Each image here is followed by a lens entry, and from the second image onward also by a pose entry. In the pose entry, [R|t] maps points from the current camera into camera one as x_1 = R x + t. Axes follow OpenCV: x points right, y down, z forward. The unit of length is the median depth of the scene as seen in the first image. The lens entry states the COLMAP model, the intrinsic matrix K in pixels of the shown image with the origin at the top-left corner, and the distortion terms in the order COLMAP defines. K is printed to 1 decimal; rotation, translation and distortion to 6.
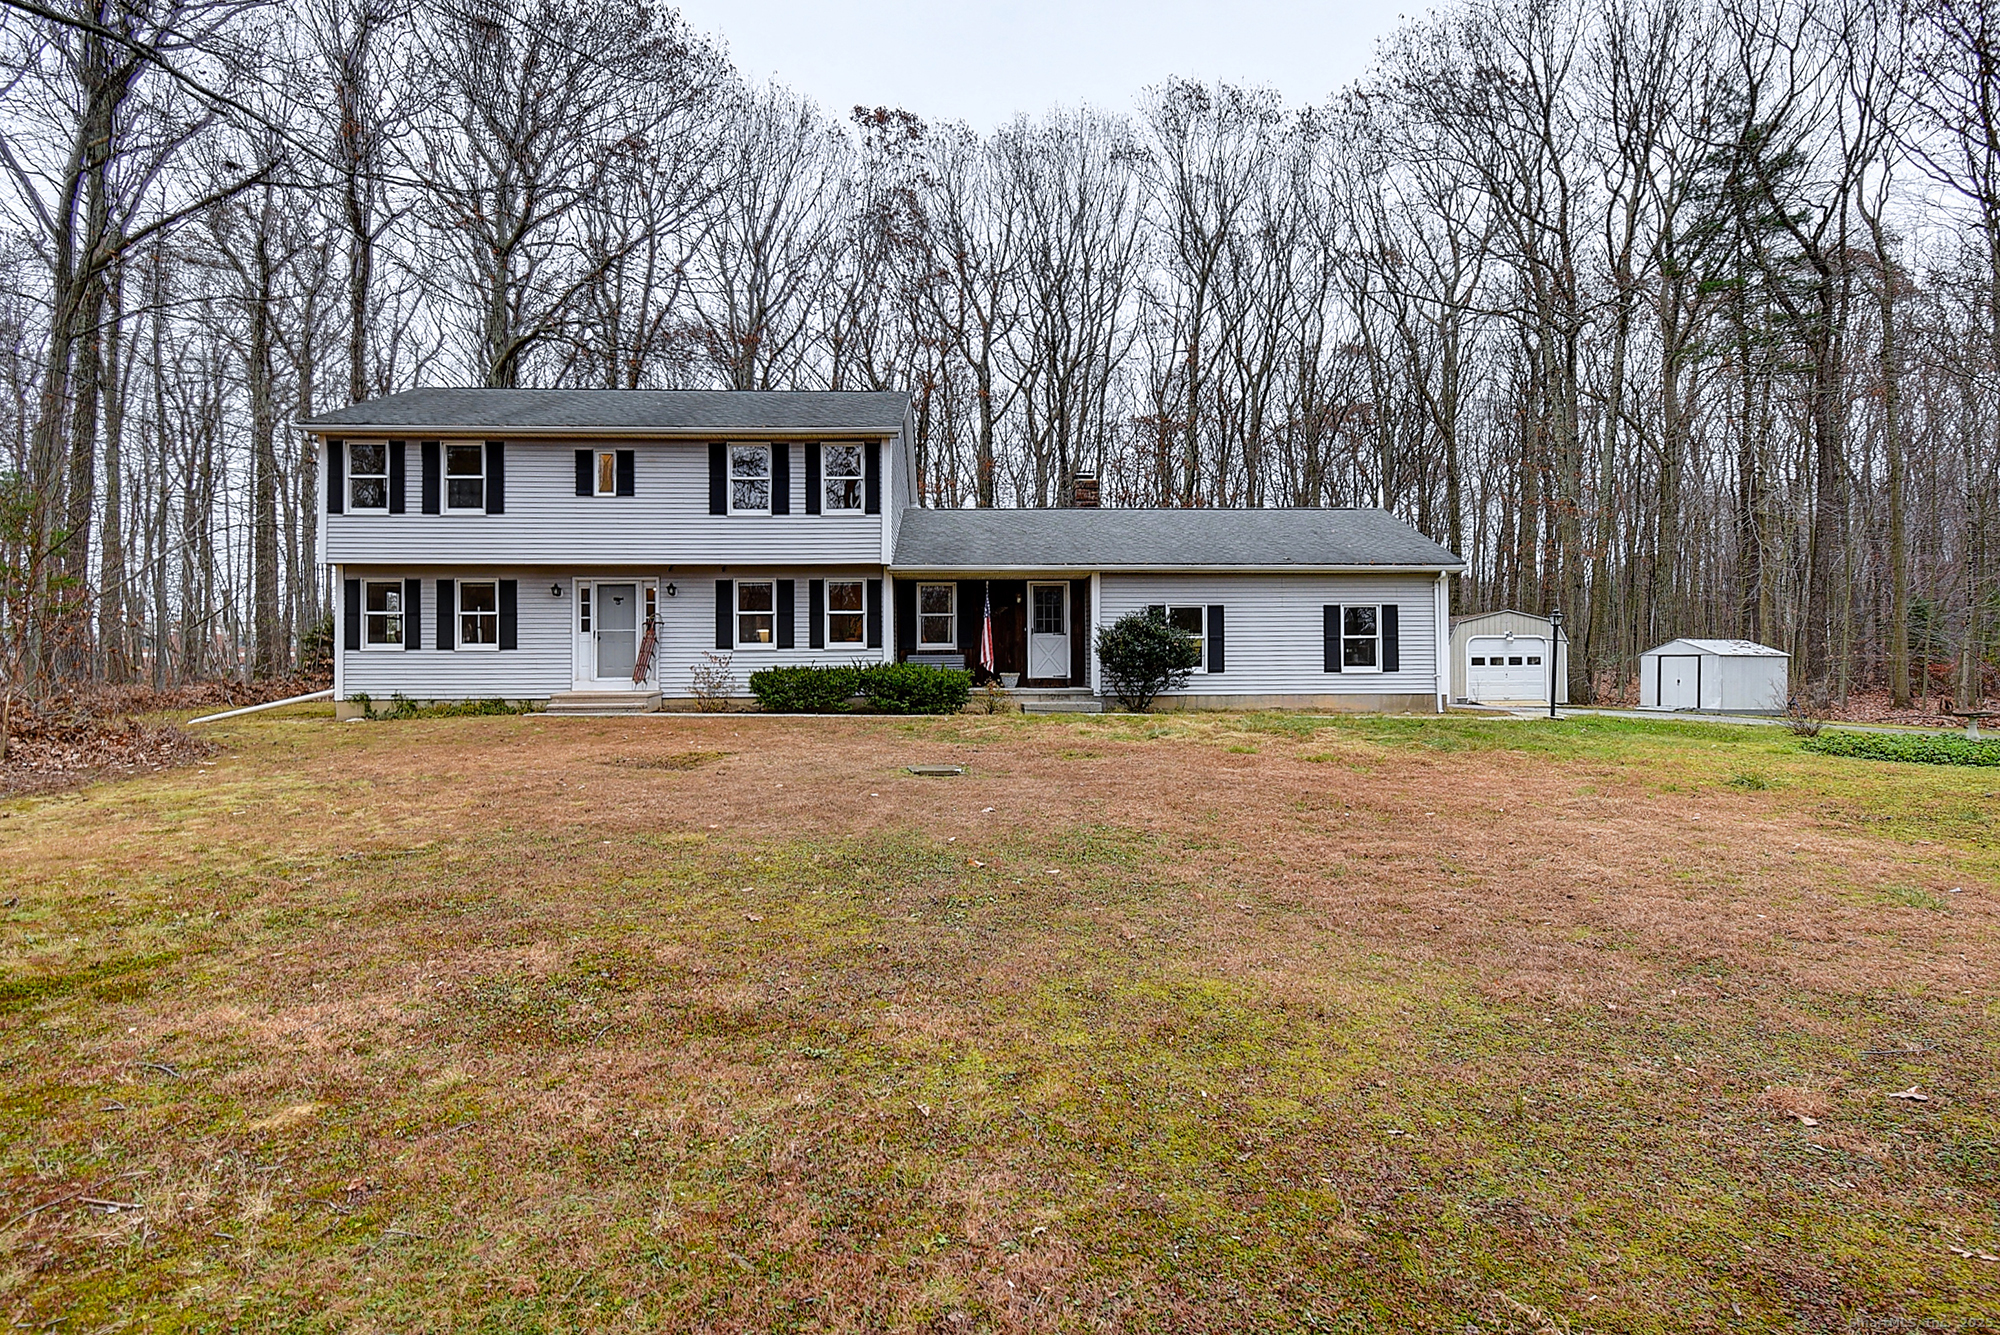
lens RADIAL K [[1044.8, 0, 1000.5], [0, 1044.8, 668.9], [0, 0, 1]] dist [0.000205, 0.000013]
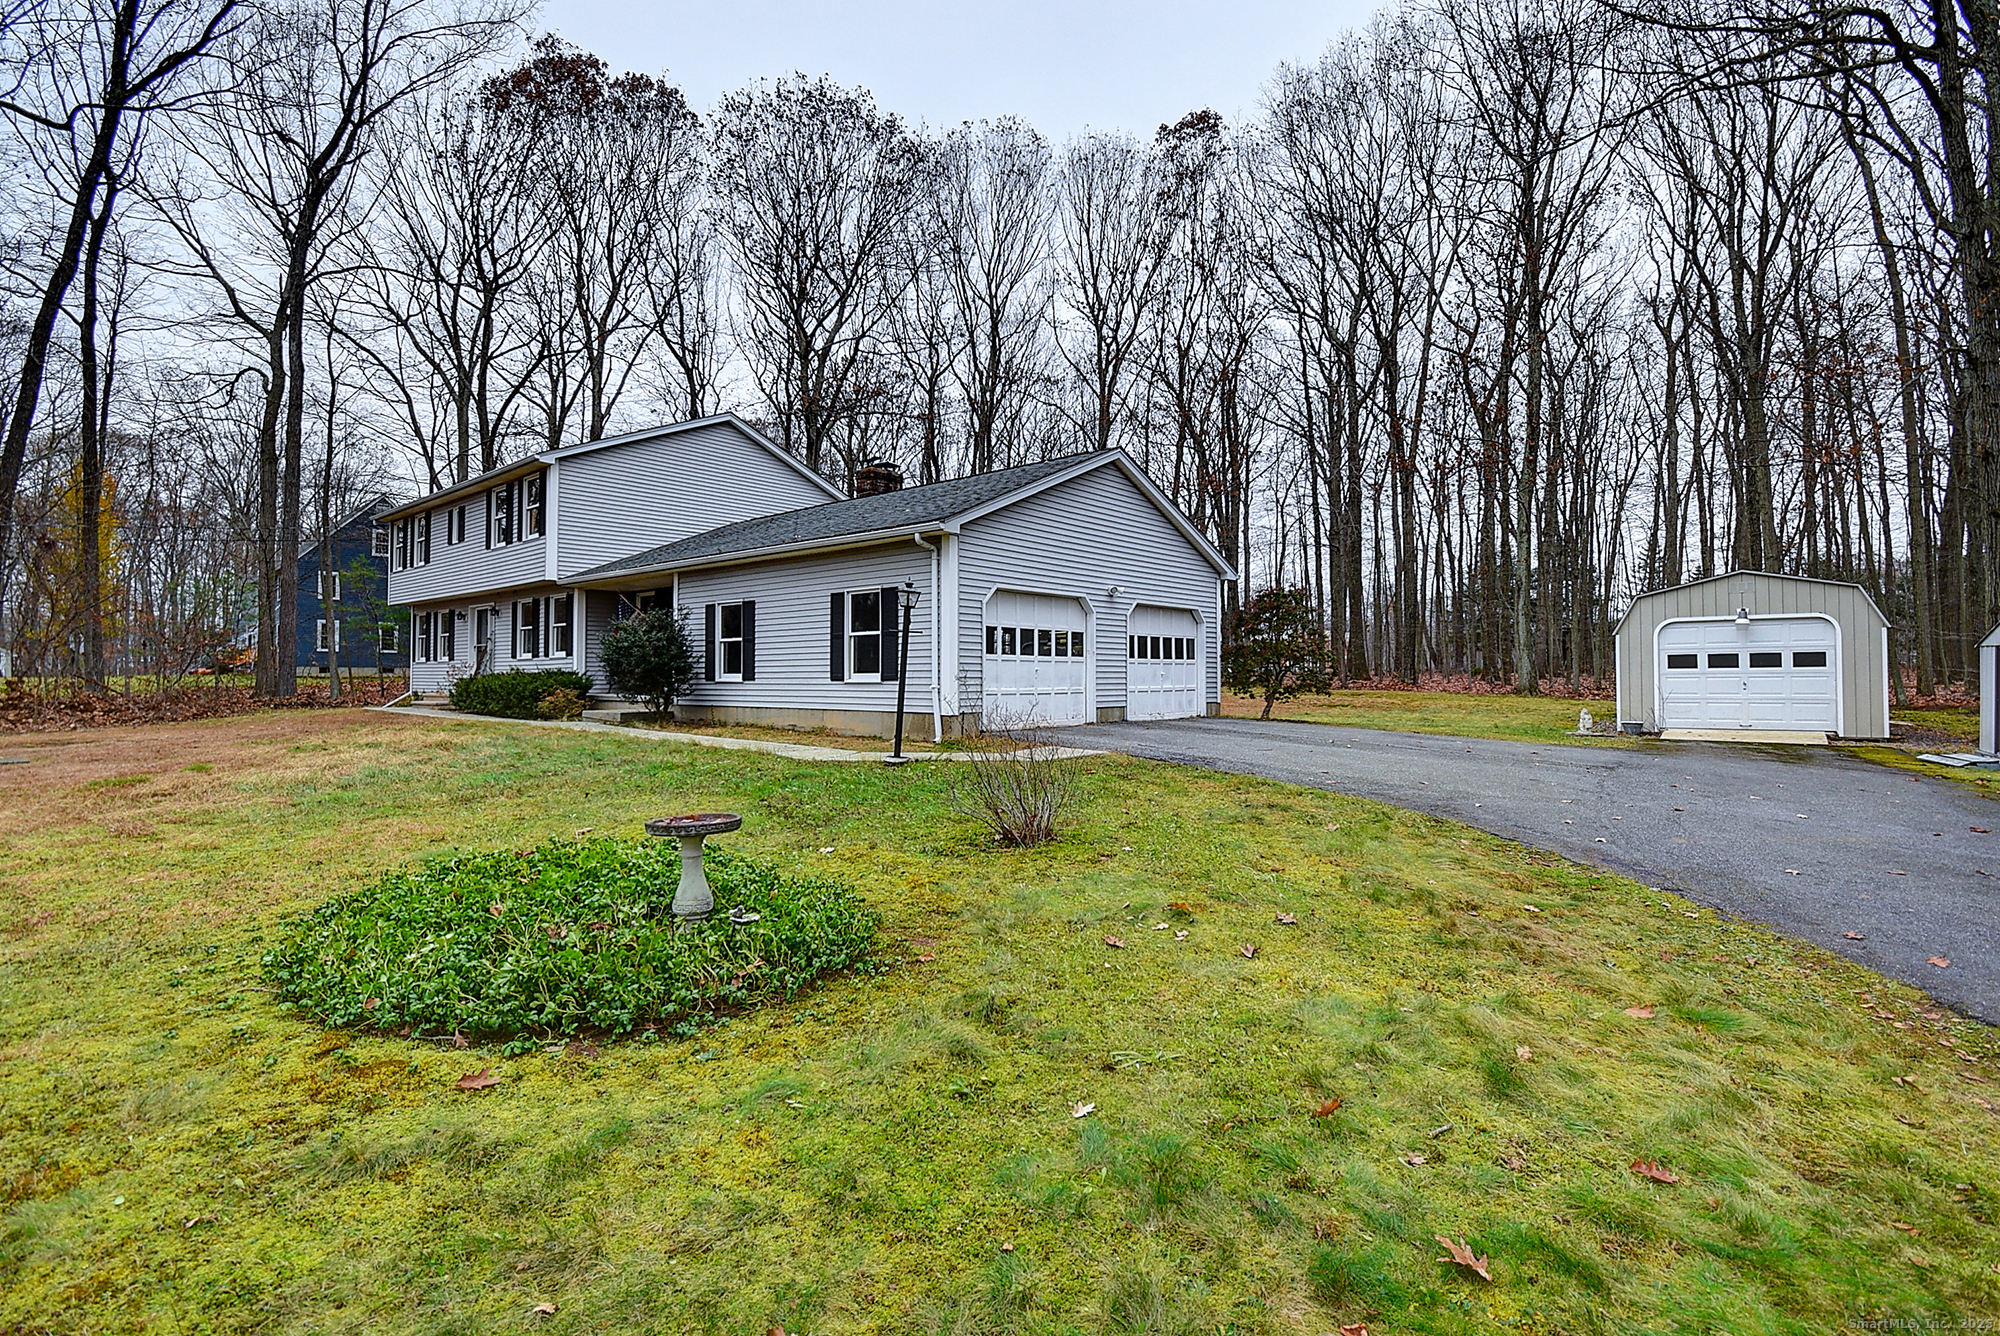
lens RADIAL K [[898.5, 0, 1011.8], [0, 898.5, 660.1], [0, 0, 1]] dist [-0.001725, -0.000053]
pose [[0.729704, -0.008703, -0.683708, 0.843037], [0.001356, 0.999935, -0.011281, -0.004280], [0.683762, 0.007304, 0.729669, 0.612777]]
